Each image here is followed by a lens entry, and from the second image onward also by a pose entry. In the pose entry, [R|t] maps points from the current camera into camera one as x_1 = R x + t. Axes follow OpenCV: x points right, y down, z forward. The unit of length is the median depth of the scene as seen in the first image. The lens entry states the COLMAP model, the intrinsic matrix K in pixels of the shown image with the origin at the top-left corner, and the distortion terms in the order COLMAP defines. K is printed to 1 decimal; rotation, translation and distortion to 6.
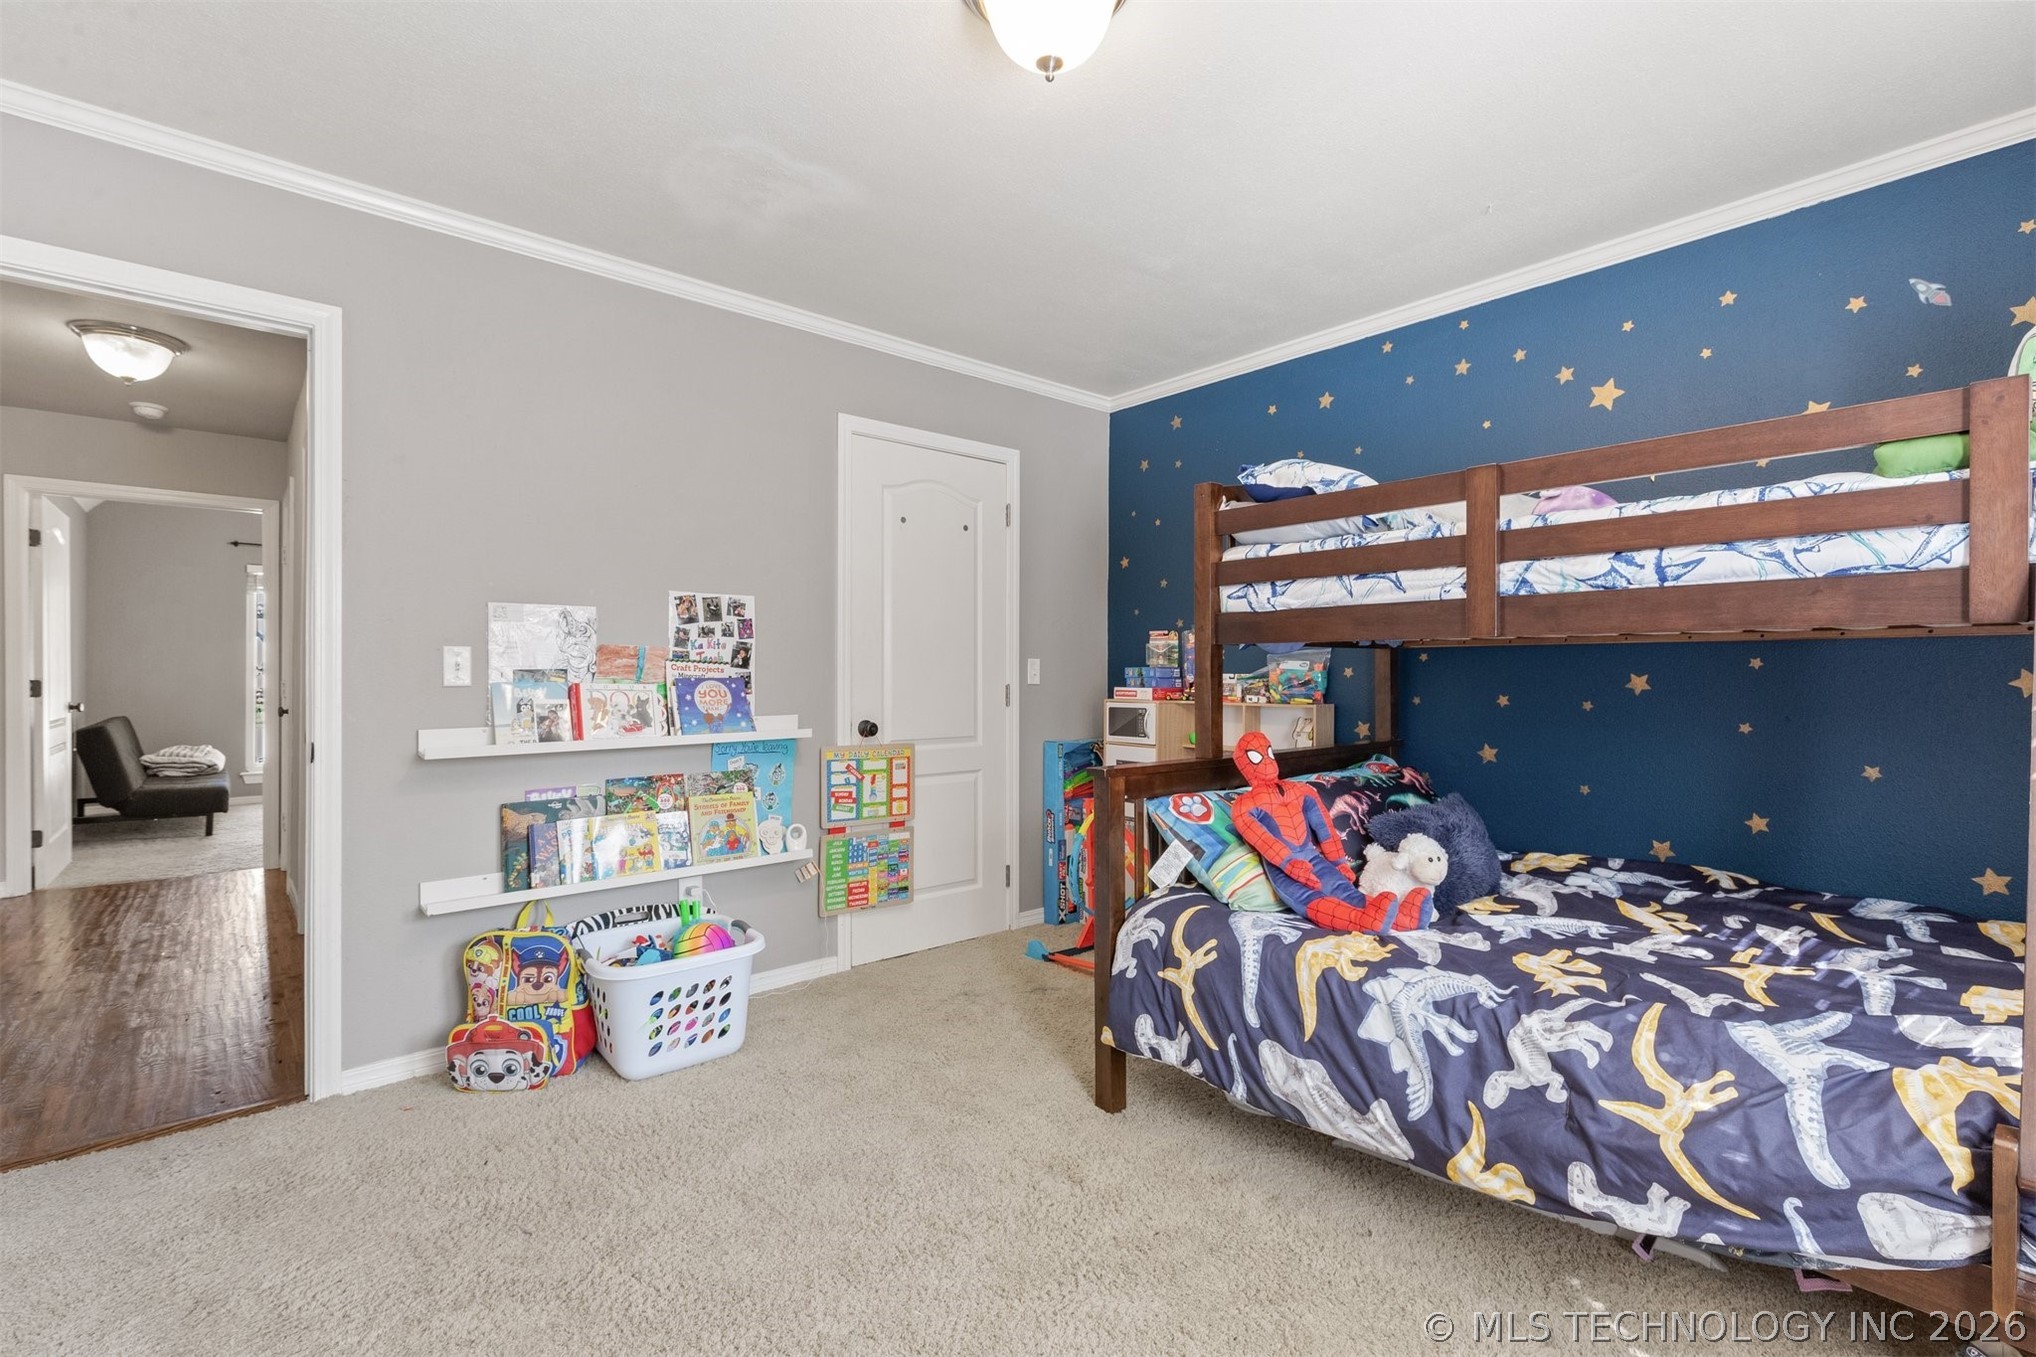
lens RADIAL K [[931.1, 0, 1021.9], [0, 931.1, 673.7], [0, 0, 1]] dist [0.004641, -0.002242]
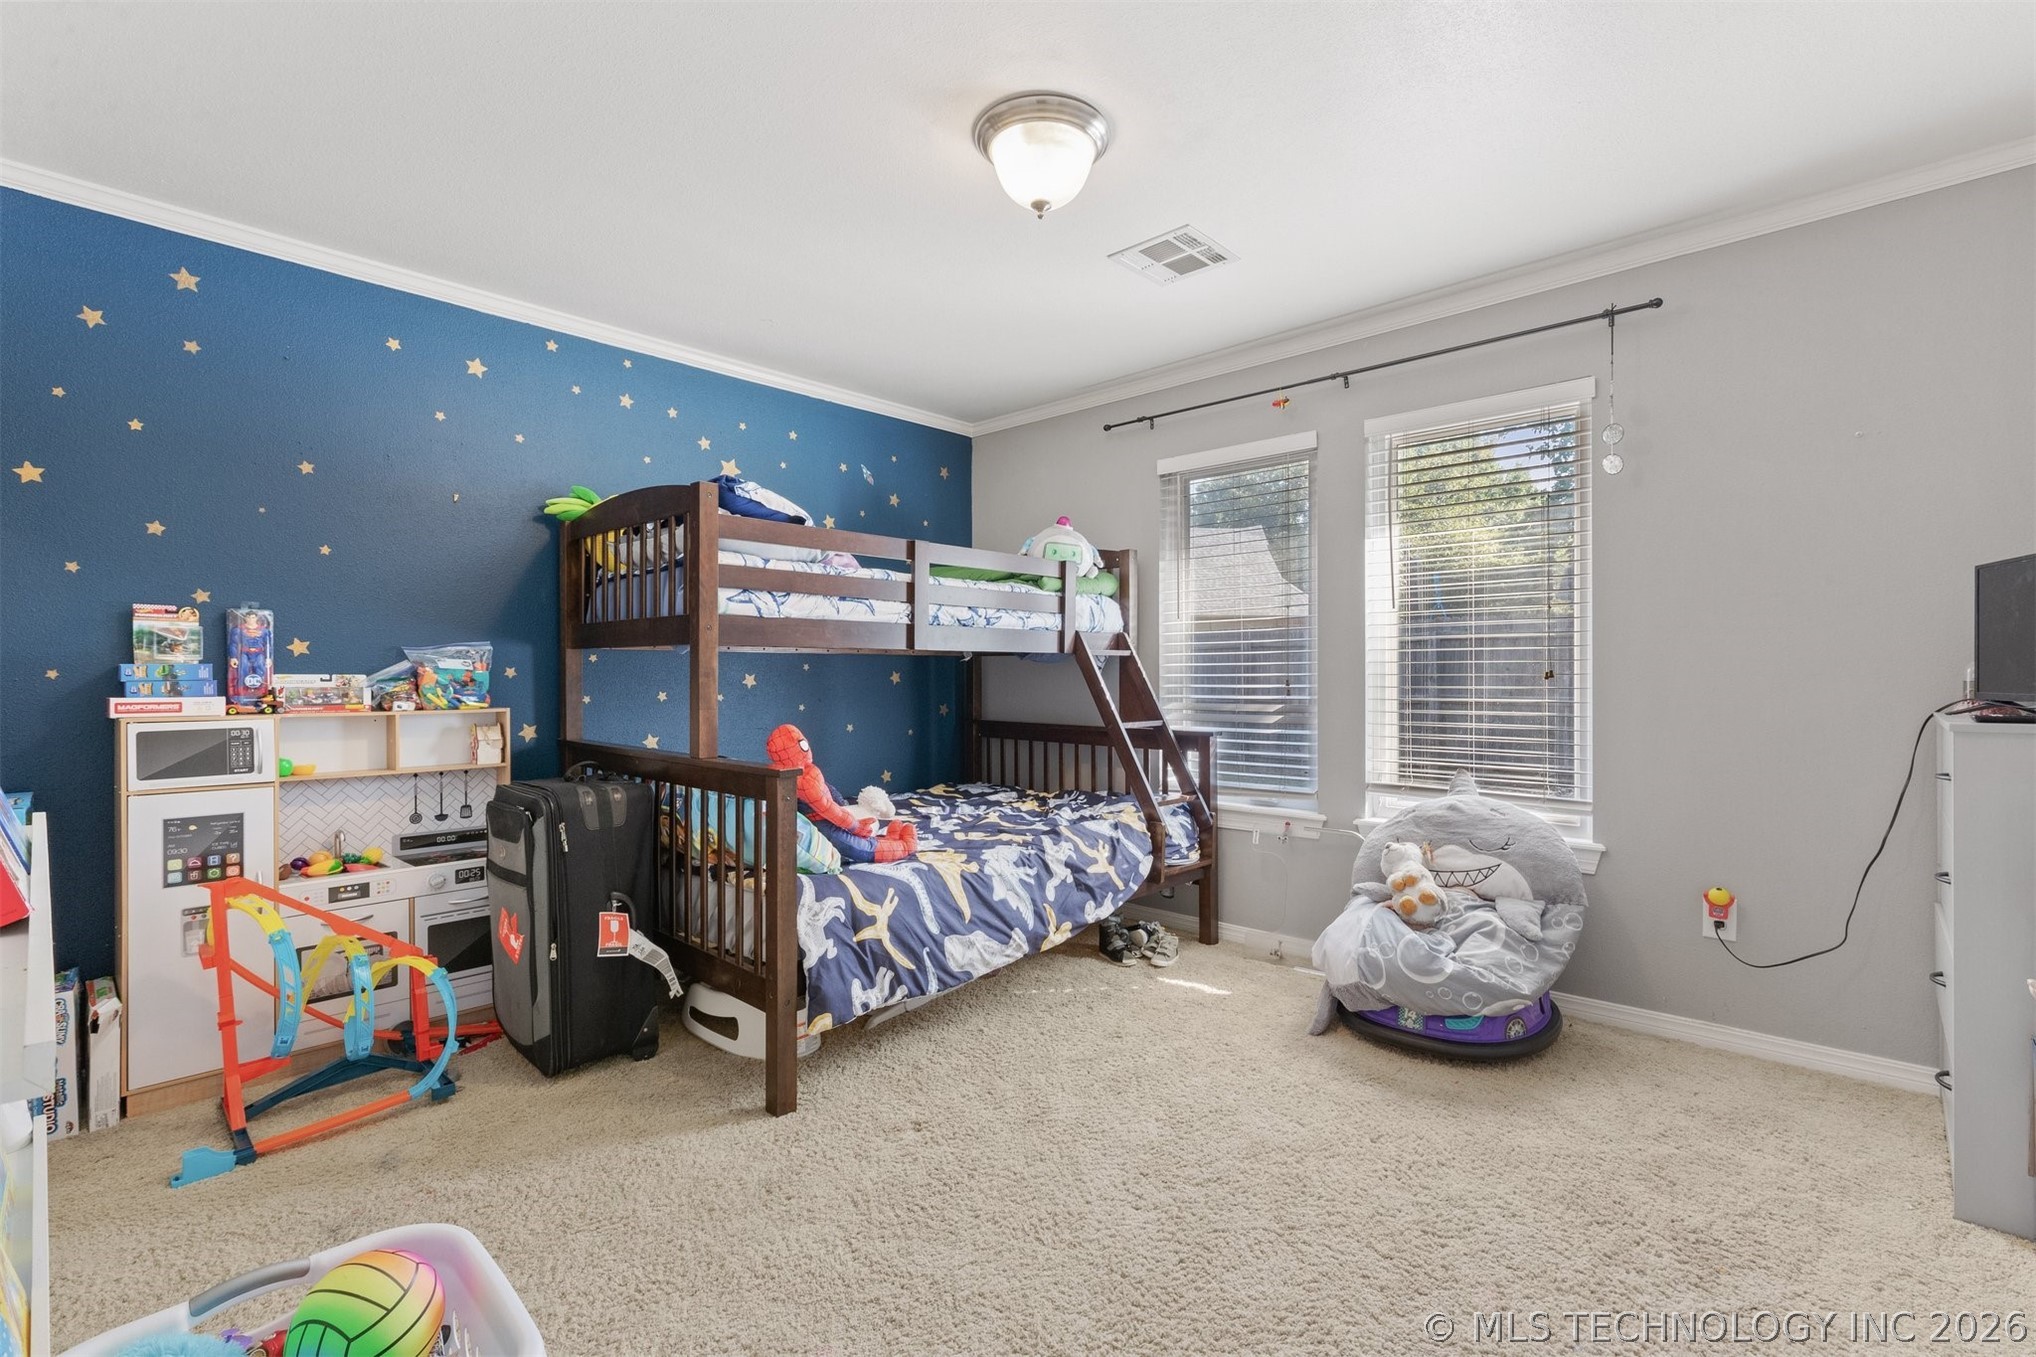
lens RADIAL K [[931.1, 0, 1020.3], [0, 931.1, 678.5], [0, 0, 1]] dist [0.004641, -0.002242]
pose [[-0.122653, -0.008110, 0.992416, -1.031924], [0.000786, 0.999966, 0.008269, -0.003208], [-0.992449, 0.001795, -0.122642, 0.974271]]
